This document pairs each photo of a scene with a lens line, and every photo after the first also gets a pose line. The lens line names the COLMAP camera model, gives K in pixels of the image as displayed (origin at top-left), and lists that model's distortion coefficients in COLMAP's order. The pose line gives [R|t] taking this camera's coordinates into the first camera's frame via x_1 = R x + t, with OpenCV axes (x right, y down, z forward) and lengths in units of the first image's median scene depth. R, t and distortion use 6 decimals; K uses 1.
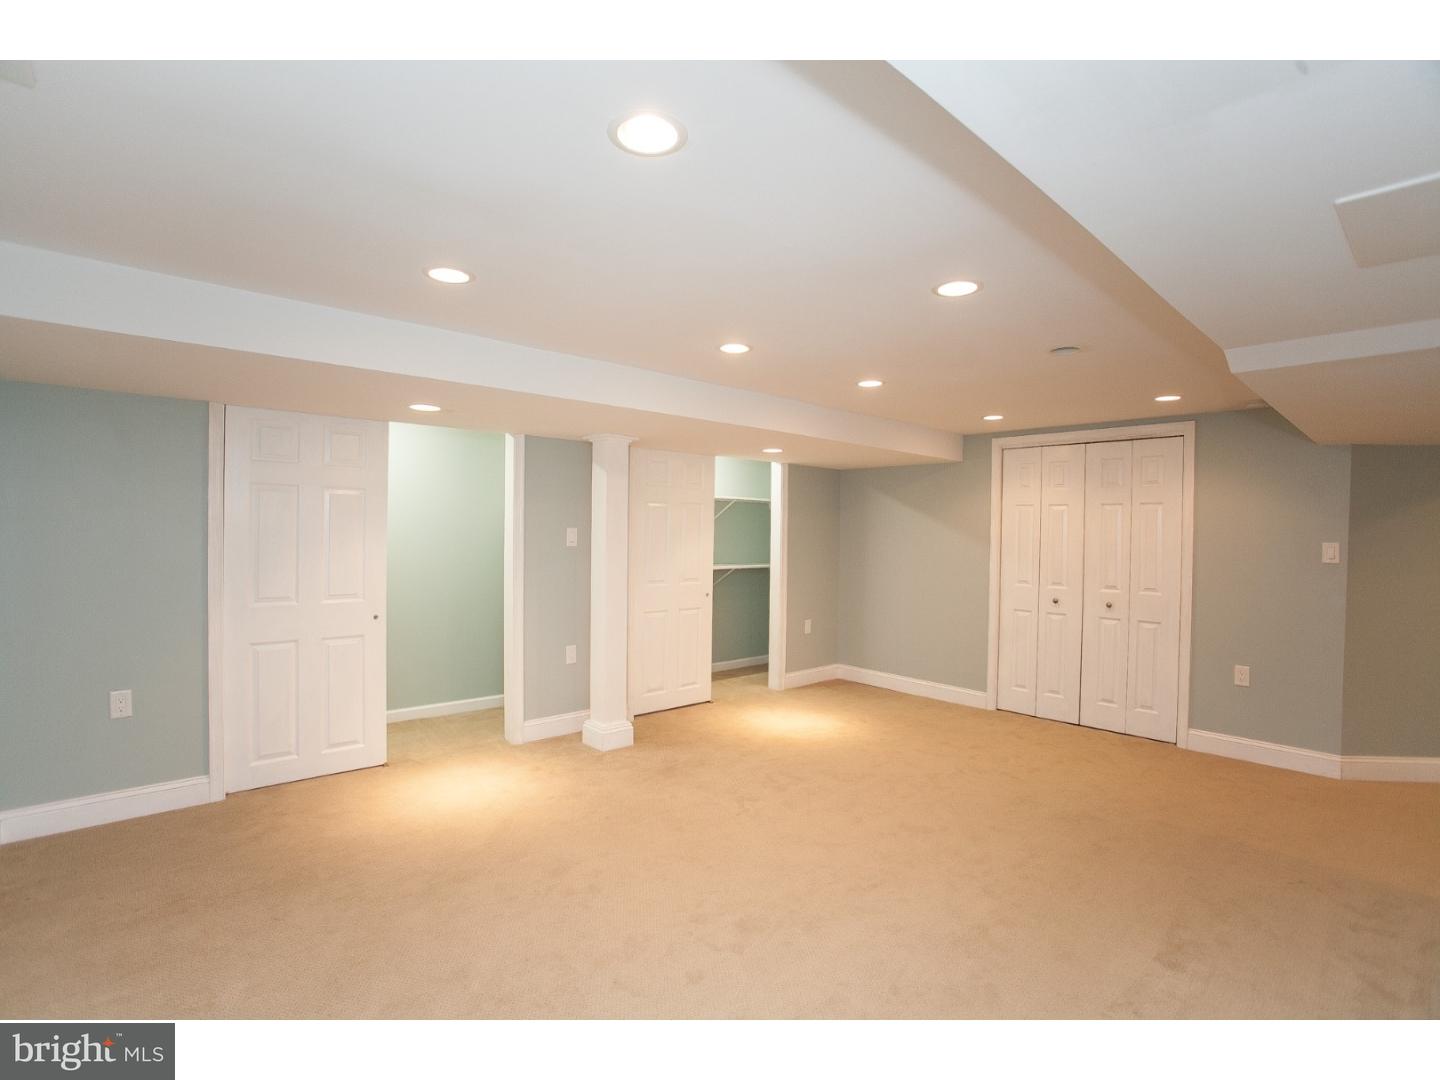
lens RADIAL K [[706.3, 0, 706.0], [0, 706.3, 546.6], [0, 0, 1]] dist [-0.036214, 0.000824]
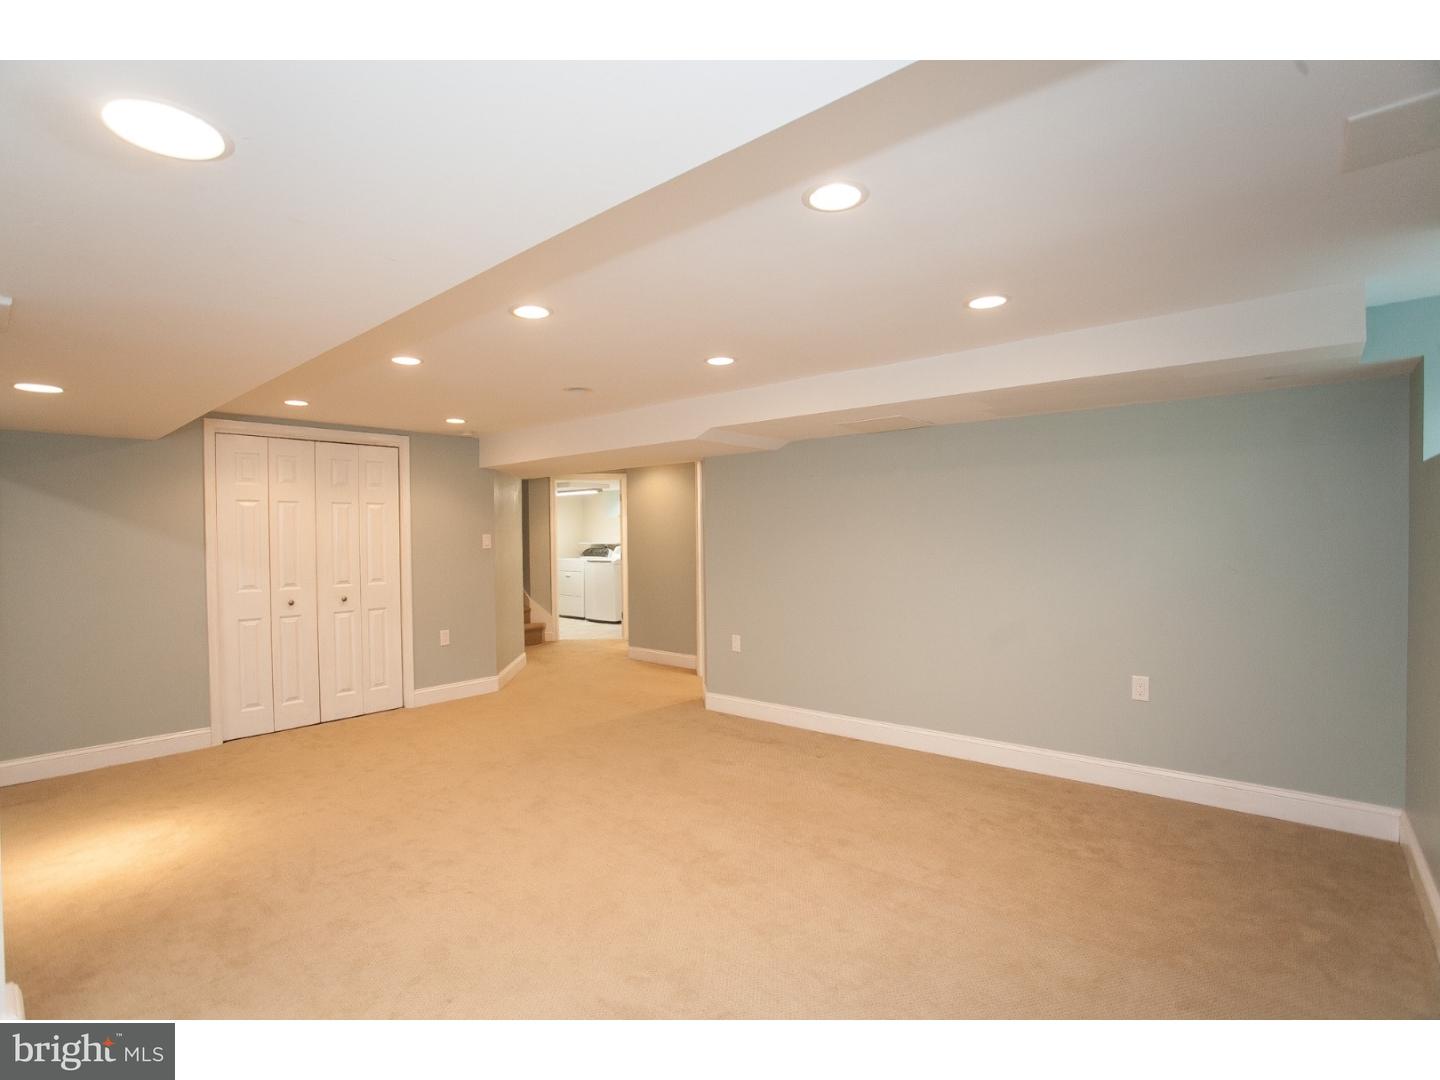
lens RADIAL K [[706.3, 0, 706.0], [0, 706.3, 546.6], [0, 0, 1]] dist [-0.036214, 0.000824]
pose [[-0.123621, -0.034277, 0.991737, -0.505873], [0.027536, 0.998900, 0.037957, -0.018962], [-0.991947, 0.032000, -0.122541, 0.557101]]
